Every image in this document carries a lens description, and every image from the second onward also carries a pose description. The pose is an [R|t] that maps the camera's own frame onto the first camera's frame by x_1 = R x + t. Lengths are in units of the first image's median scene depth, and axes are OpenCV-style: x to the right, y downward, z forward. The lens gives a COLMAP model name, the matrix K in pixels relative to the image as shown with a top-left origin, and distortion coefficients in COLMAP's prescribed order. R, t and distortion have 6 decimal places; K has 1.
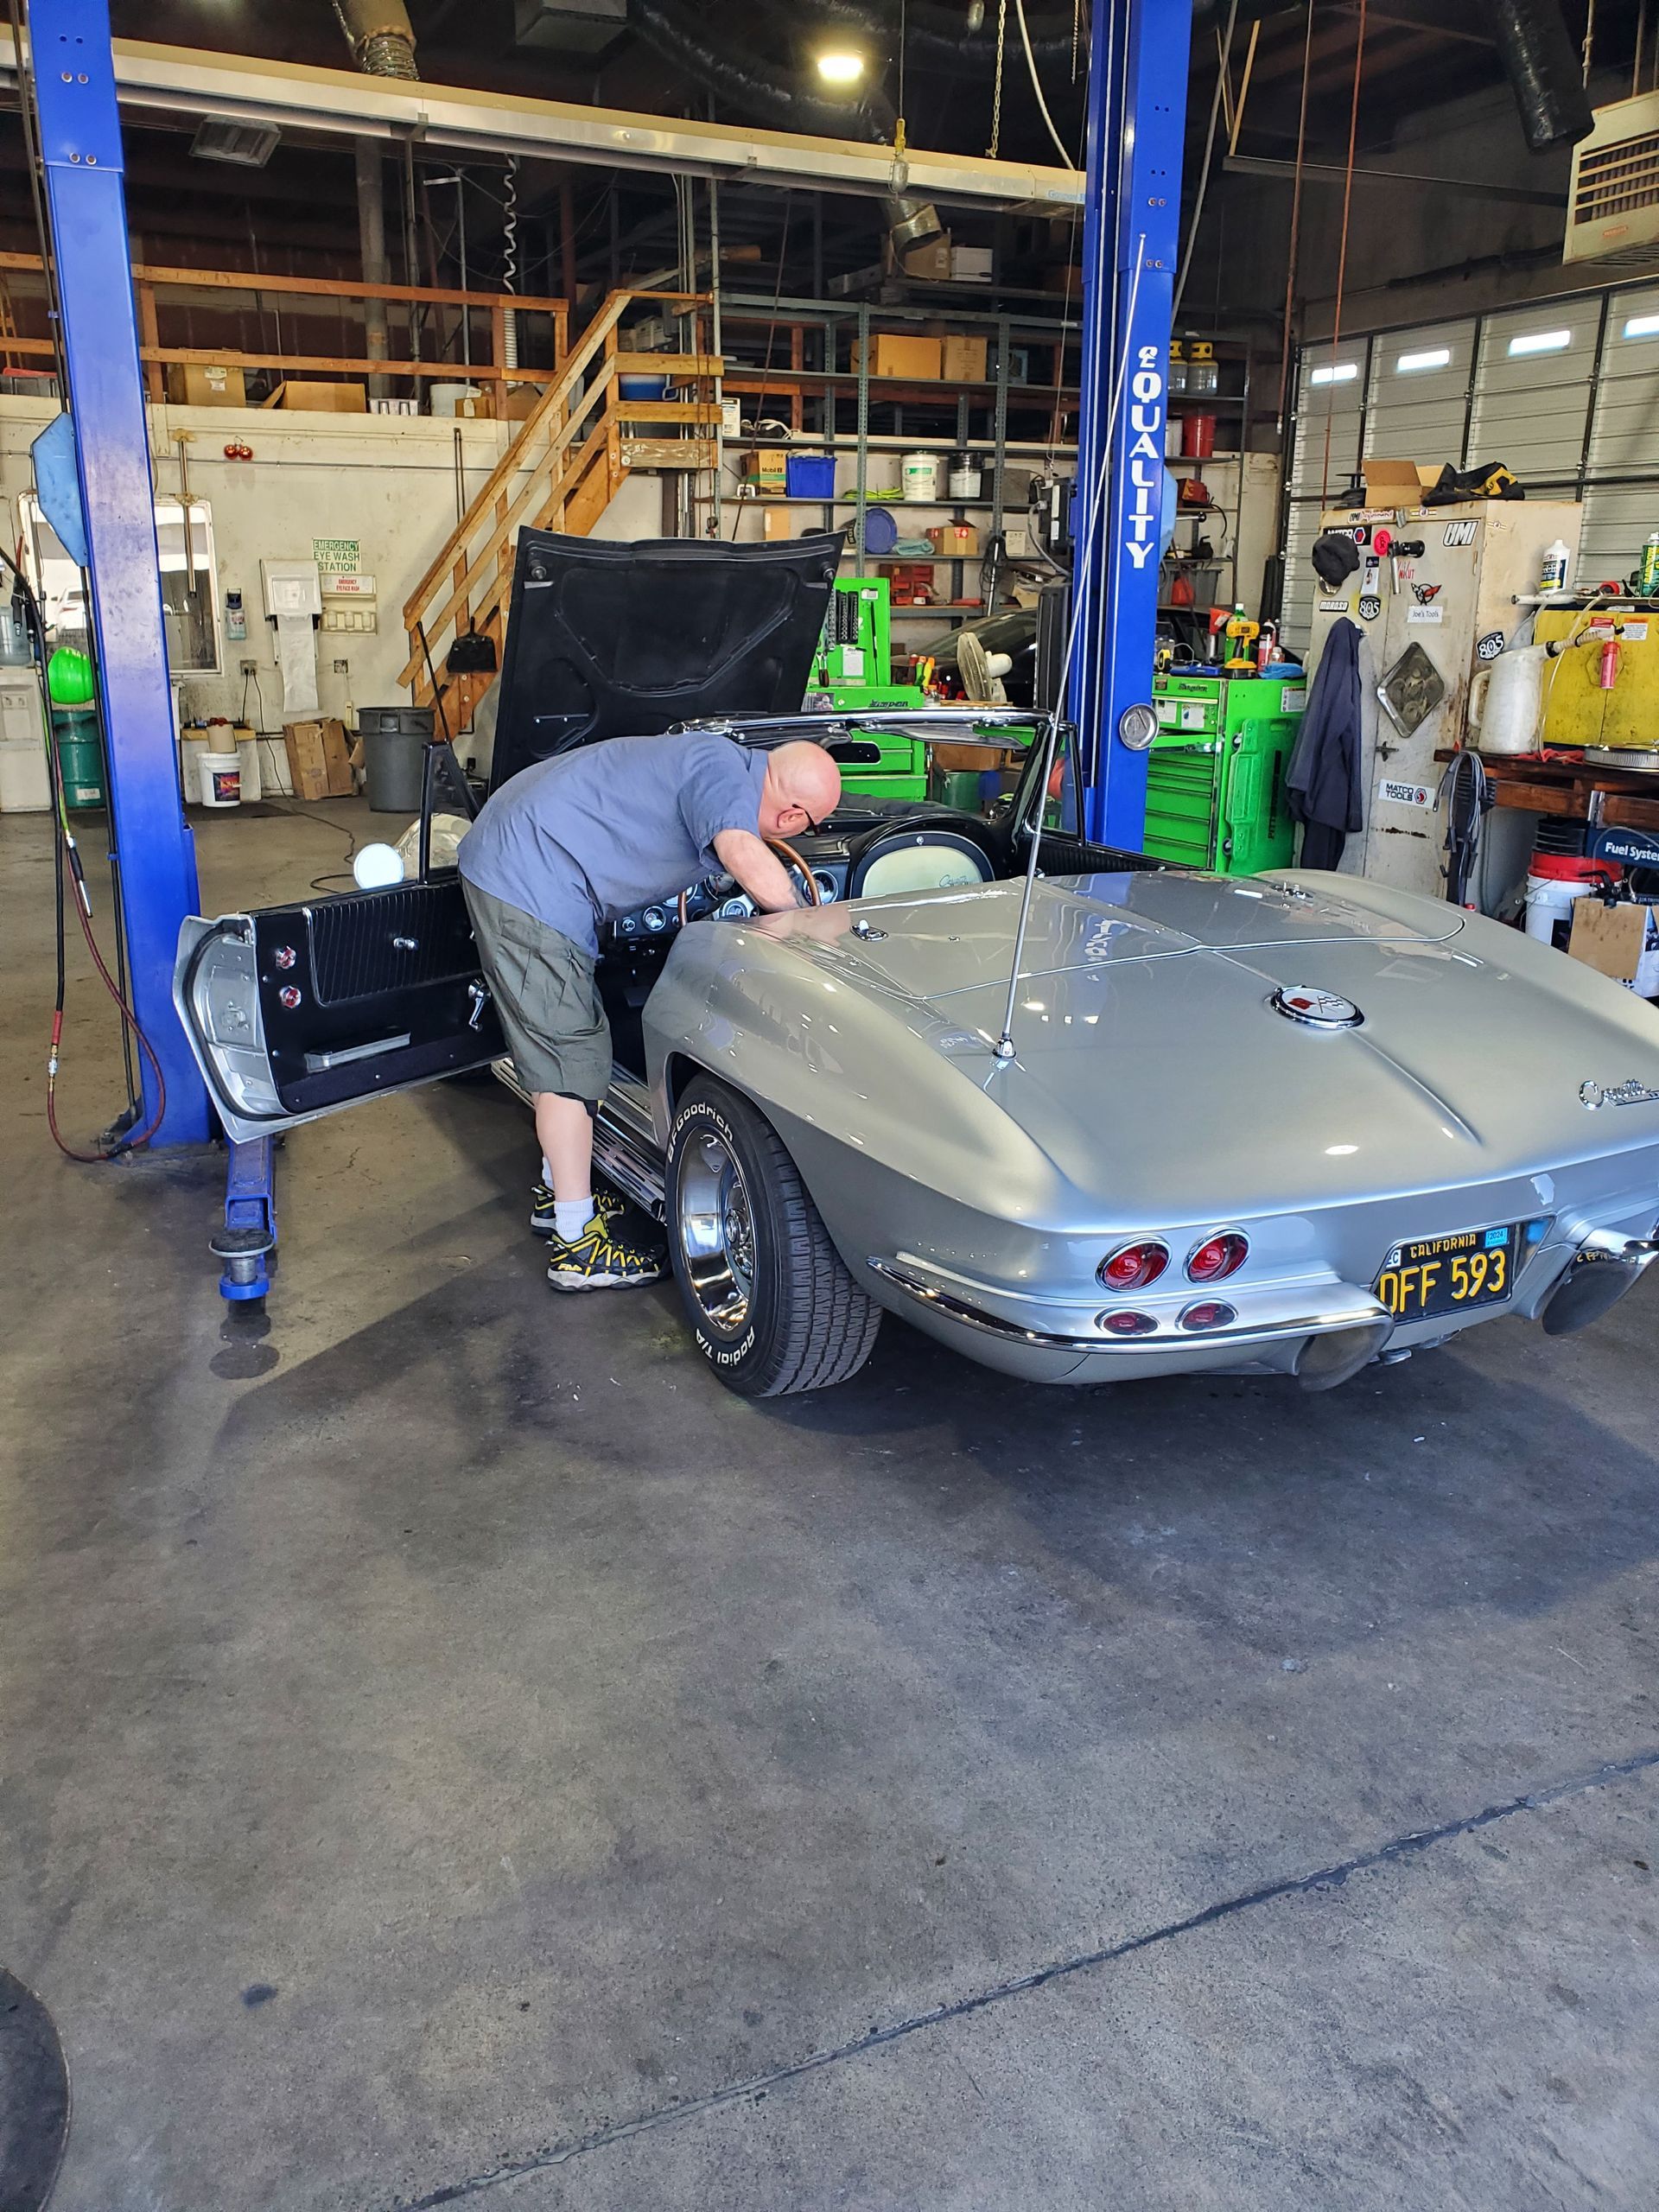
lens RADIAL K [[1757.5, 0, 832.3], [0, 1757.5, 1098.8], [0, 0, 1]] dist [0.000455, 0.033263]
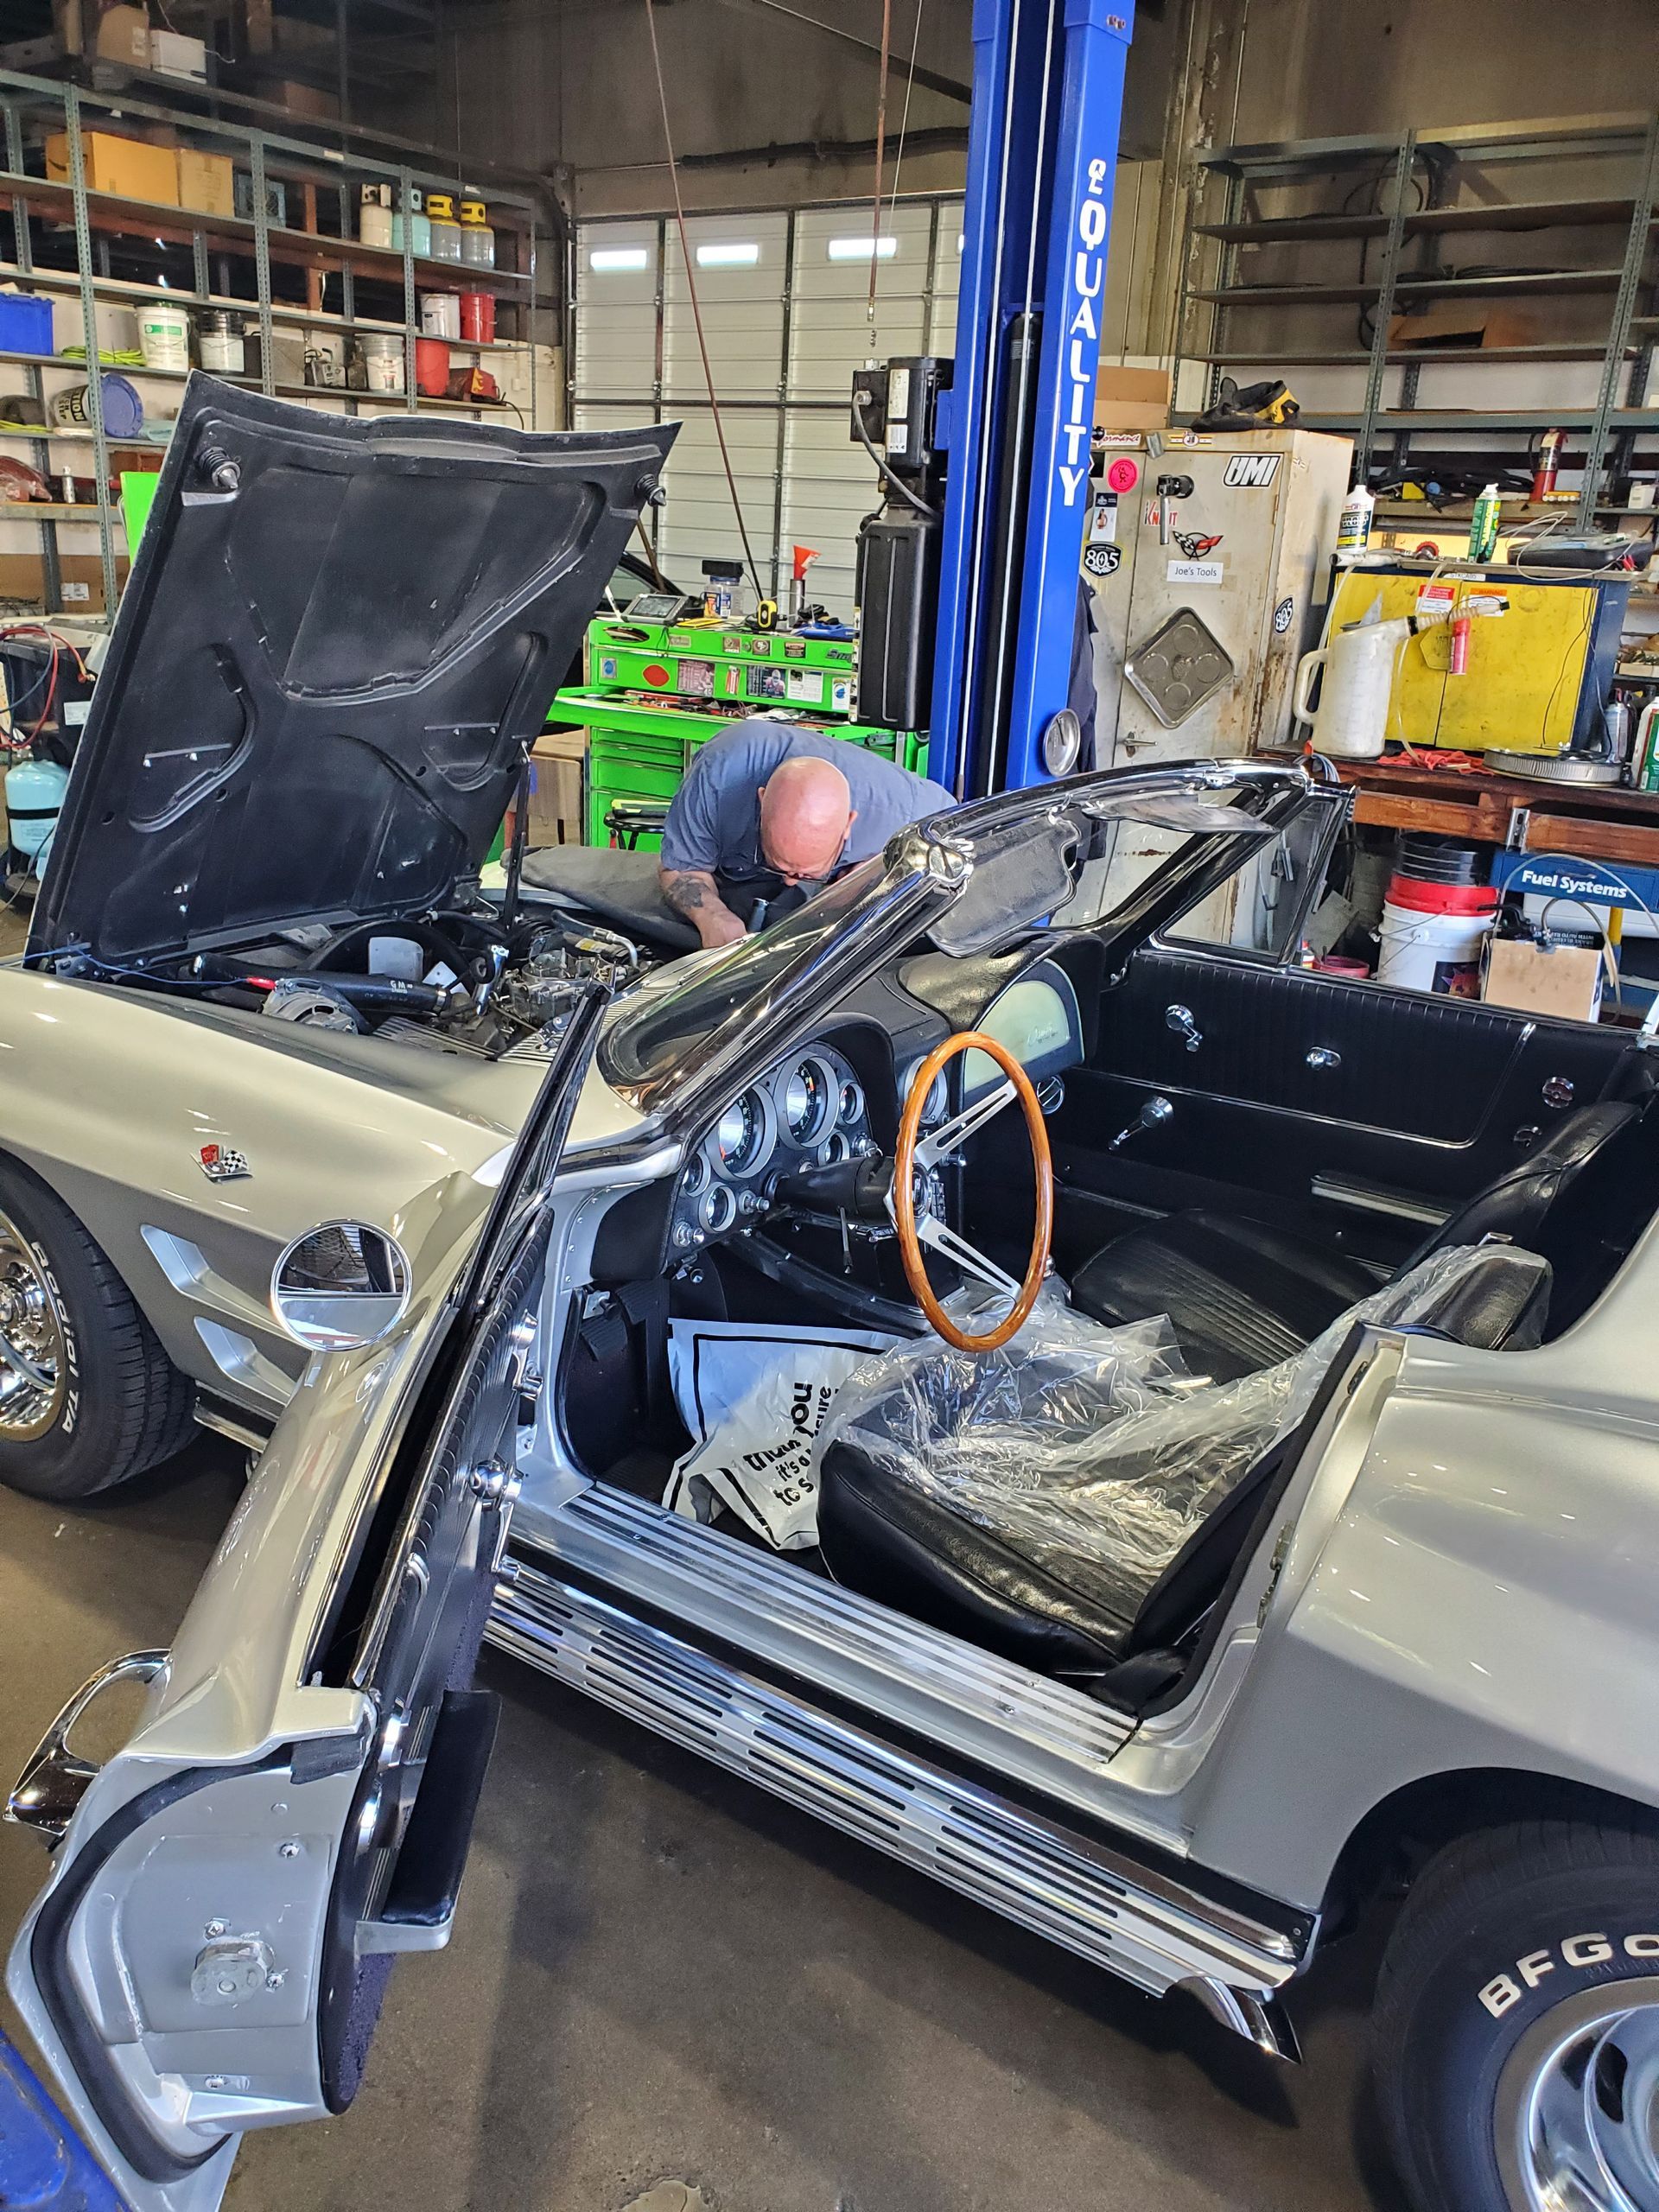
lens RADIAL K [[1757.5, 0, 816.2], [0, 1757.5, 1118.8], [0, 0, 1]] dist [0.000455, 0.033263]
pose [[0.875539, -0.123214, 0.467171, -0.104832], [0.094725, 0.991945, 0.084093, -0.056694], [-0.473770, -0.029374, 0.880159, 0.187639]]
